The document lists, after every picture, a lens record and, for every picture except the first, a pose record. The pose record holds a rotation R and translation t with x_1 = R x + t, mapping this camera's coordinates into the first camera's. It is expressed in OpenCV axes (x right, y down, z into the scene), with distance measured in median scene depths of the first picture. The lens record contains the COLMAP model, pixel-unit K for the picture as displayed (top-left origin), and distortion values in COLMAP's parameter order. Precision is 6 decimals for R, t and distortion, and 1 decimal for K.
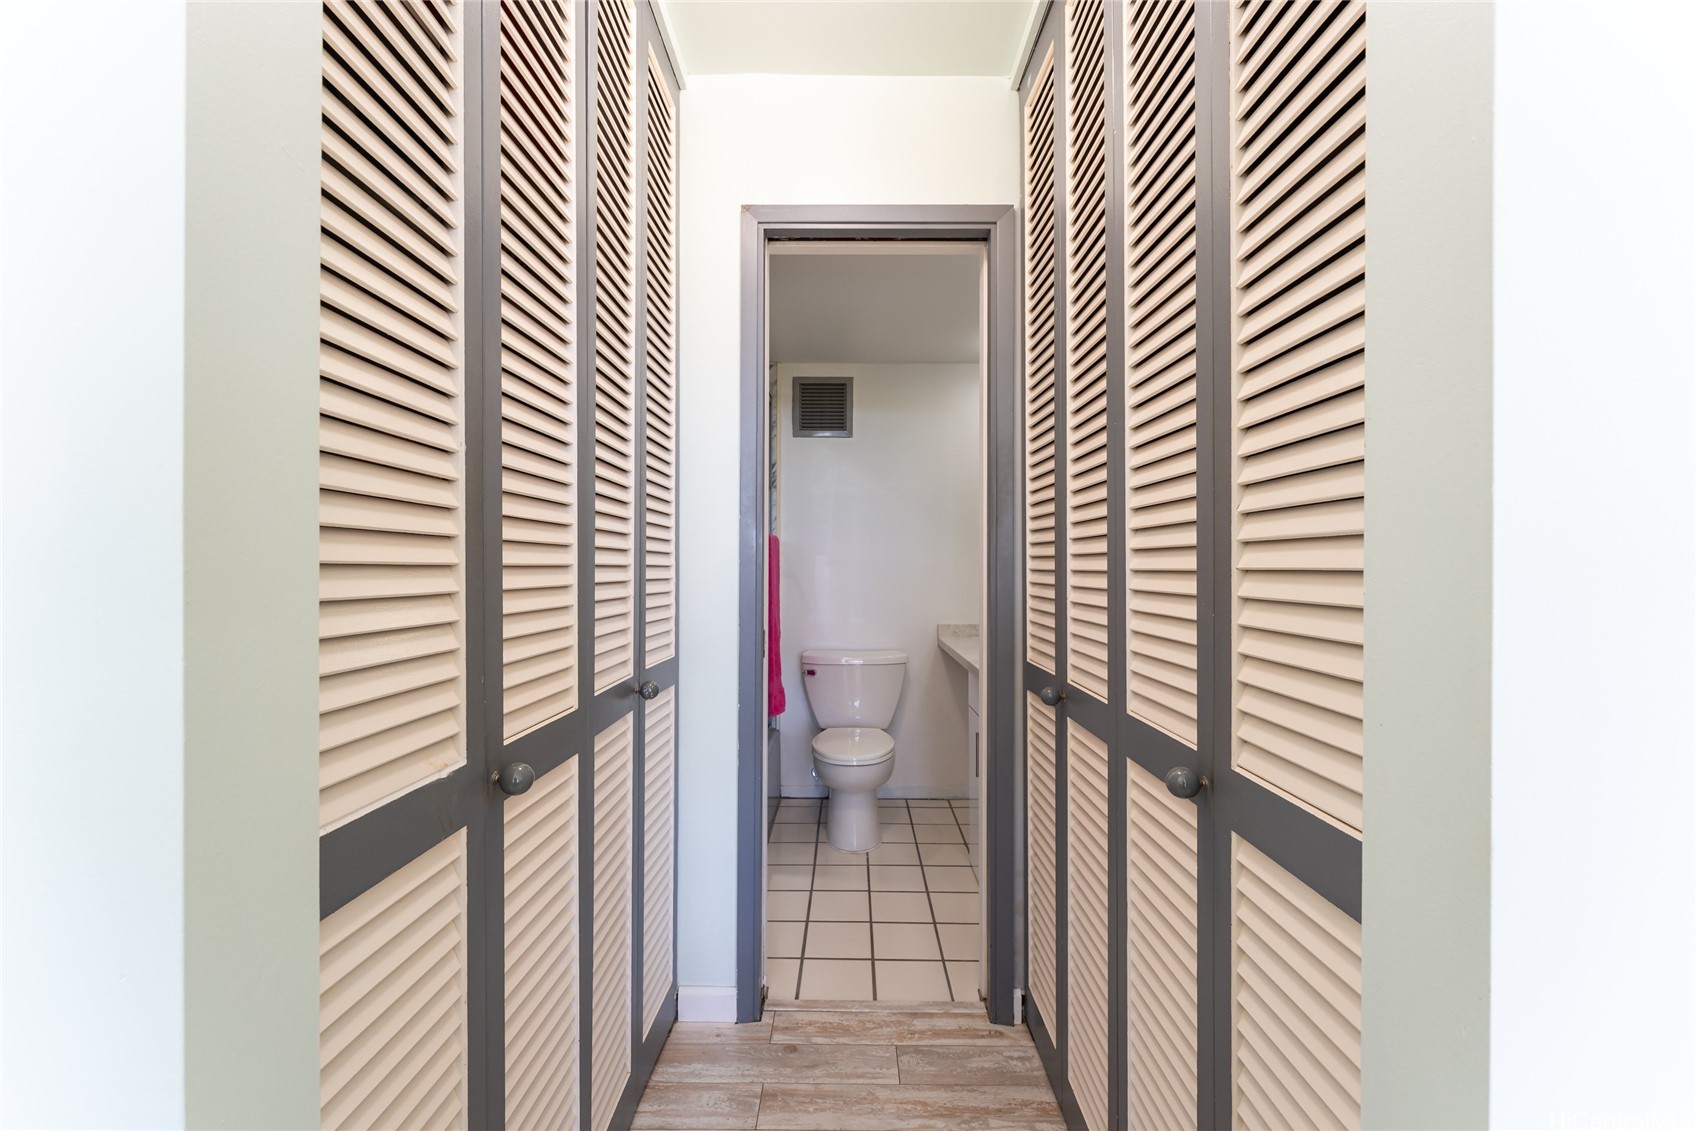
lens RADIAL K [[679.7, 0, 841.9], [0, 679.7, 568.1], [0, 0, 1]] dist [0.001764, -0.000049]
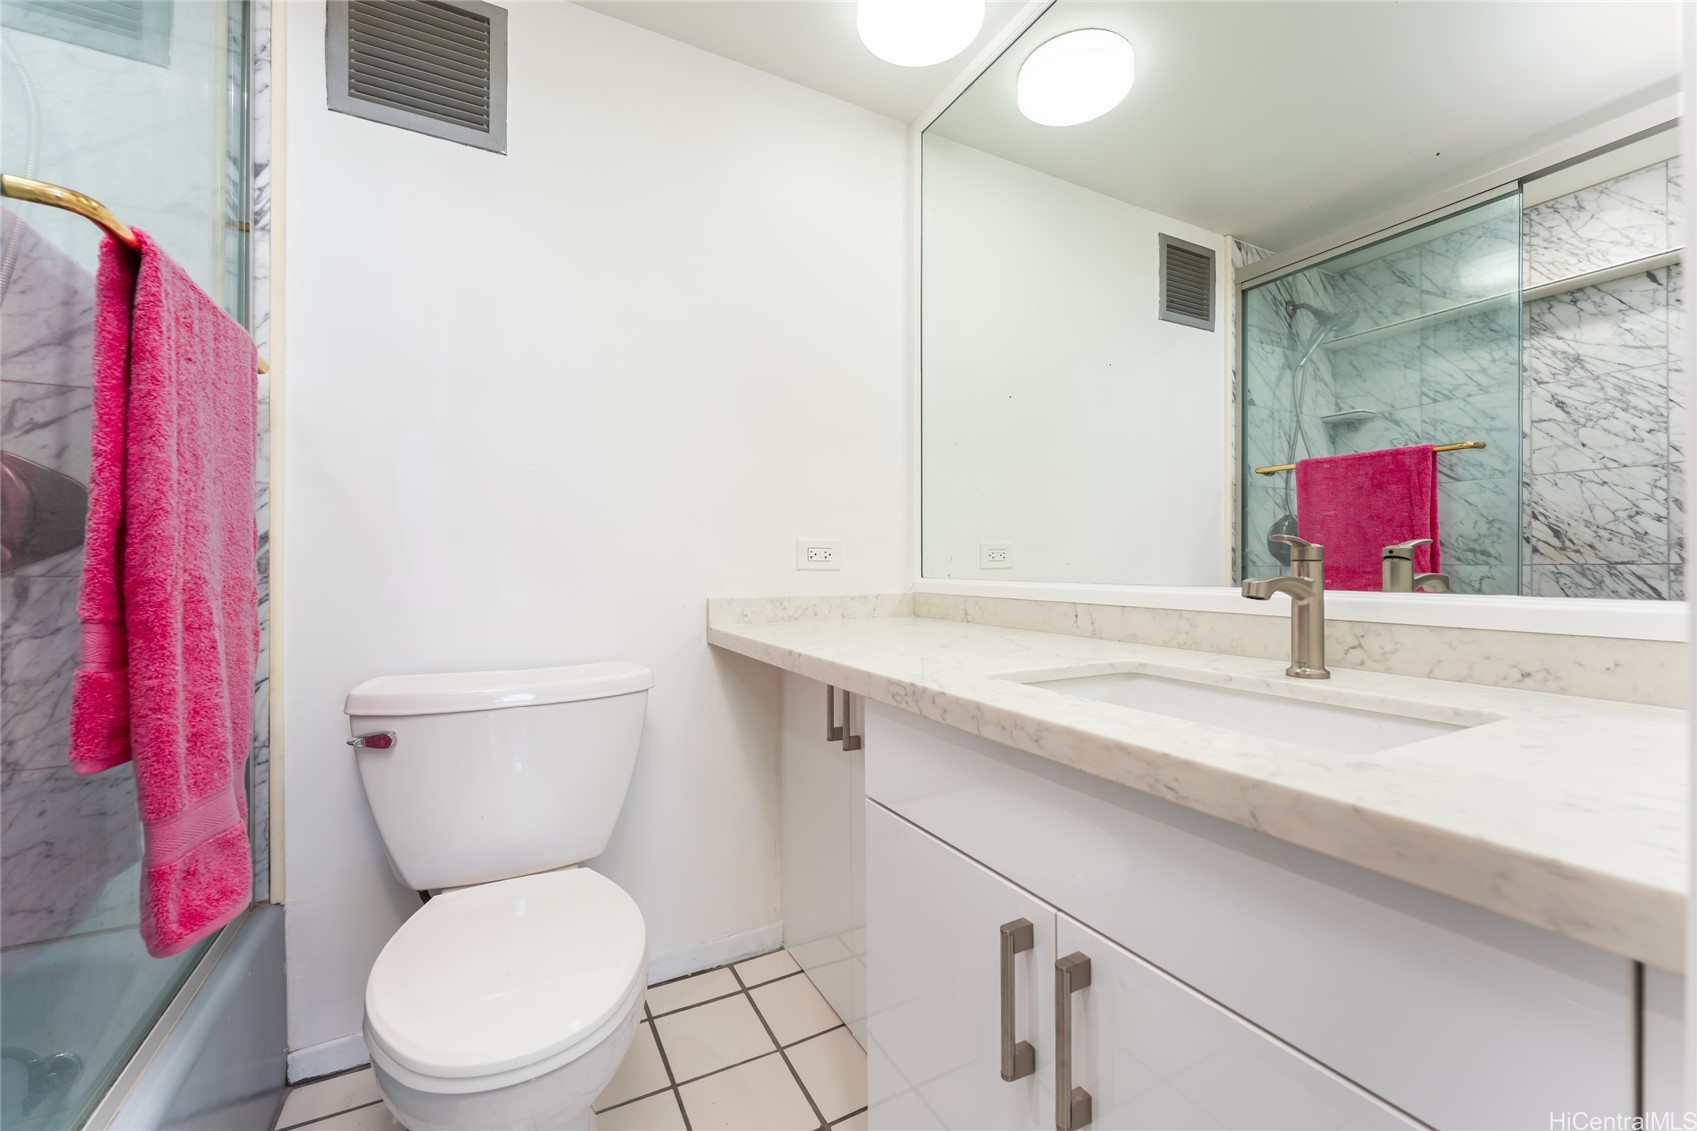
lens RADIAL K [[679.7, 0, 845.1], [0, 679.7, 558.9], [0, 0, 1]] dist [0.001764, -0.000049]
pose [[0.890773, -0.003193, 0.454437, 0.011462], [0.003378, 0.999994, 0.000406, 0.054761], [-0.454436, 0.001174, 0.890779, 0.537853]]
